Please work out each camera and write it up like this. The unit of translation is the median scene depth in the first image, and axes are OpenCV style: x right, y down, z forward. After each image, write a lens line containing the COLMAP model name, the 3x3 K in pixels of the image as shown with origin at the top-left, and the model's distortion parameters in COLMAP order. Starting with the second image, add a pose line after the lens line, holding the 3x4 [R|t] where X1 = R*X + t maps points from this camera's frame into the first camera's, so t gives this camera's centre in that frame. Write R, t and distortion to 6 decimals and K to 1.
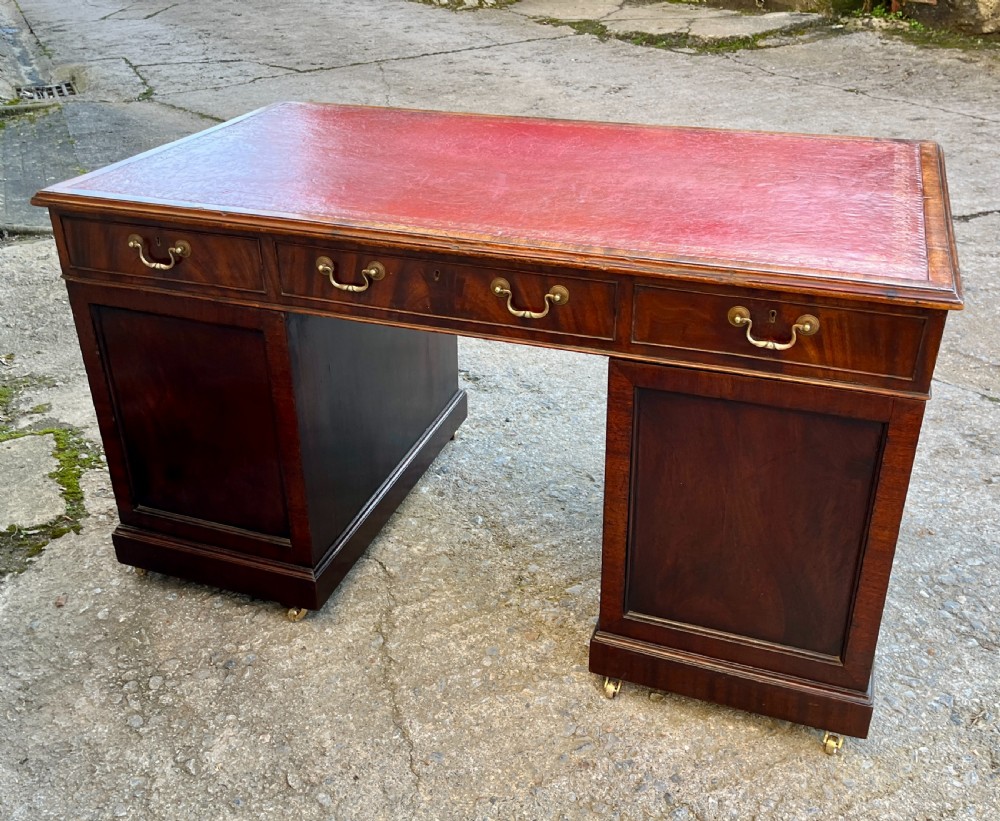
lens RADIAL K [[1008.8, 0, 495.9], [0, 1008.8, 373.0], [0, 0, 1]] dist [0.037018, 0.000000]
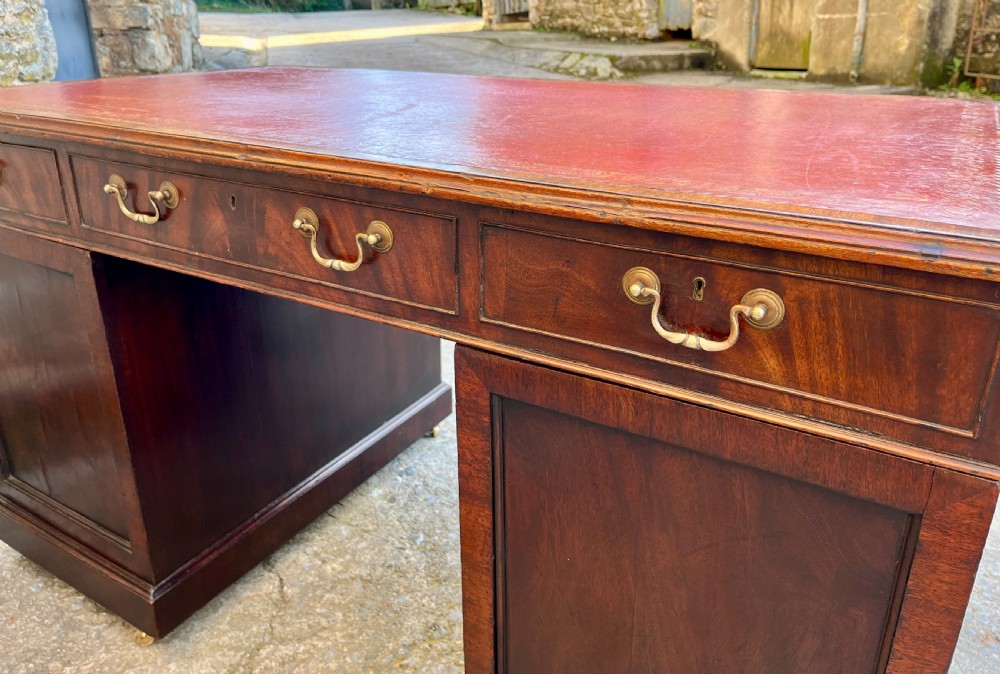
lens RADIAL K [[770.0, 0, 502.0], [0, 770.0, 286.6], [0, 0, 1]] dist [0.040601, -0.057167]
pose [[0.980861, 0.079160, -0.177894, 0.207211], [-0.099050, 0.989437, -0.105851, -0.002062], [0.167636, 0.121445, 0.978340, 0.490103]]
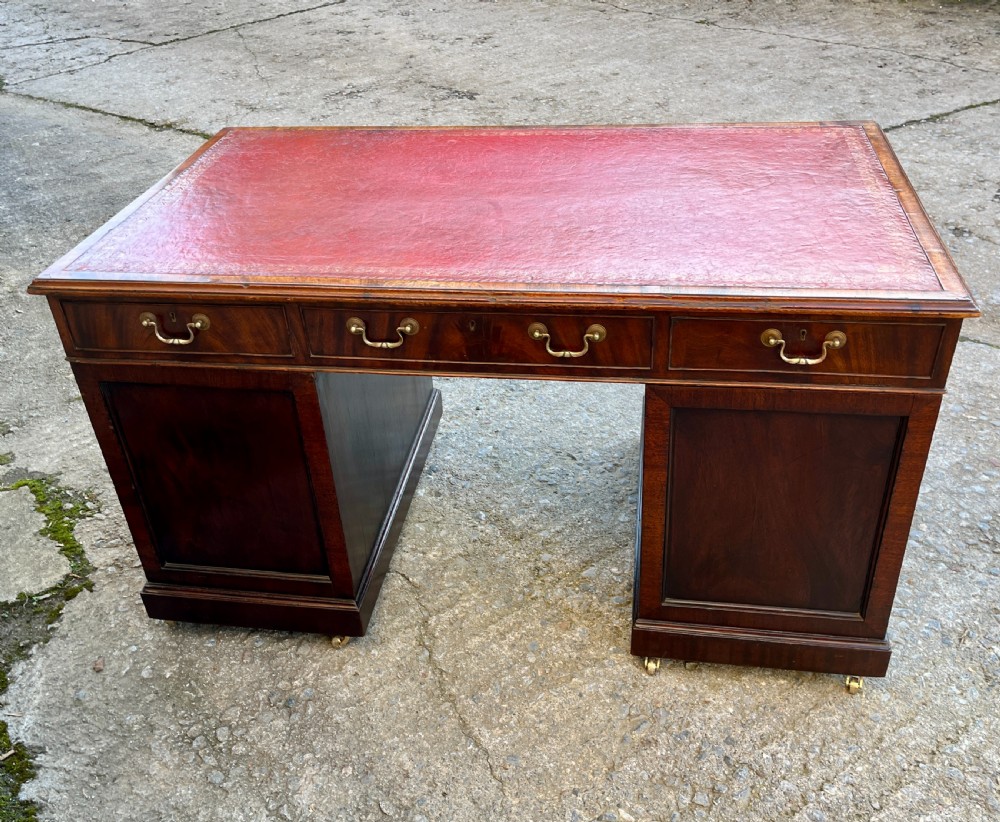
lens RADIAL K [[960.6, 0, 494.0], [0, 960.6, 388.9], [0, 0, 1]] dist [0.036647, 0.000000]
pose [[0.982127, -0.134911, 0.131246, -0.164165], [0.121273, 0.986845, 0.106906, -0.127132], [-0.143942, -0.089078, 0.985569, 0.025097]]
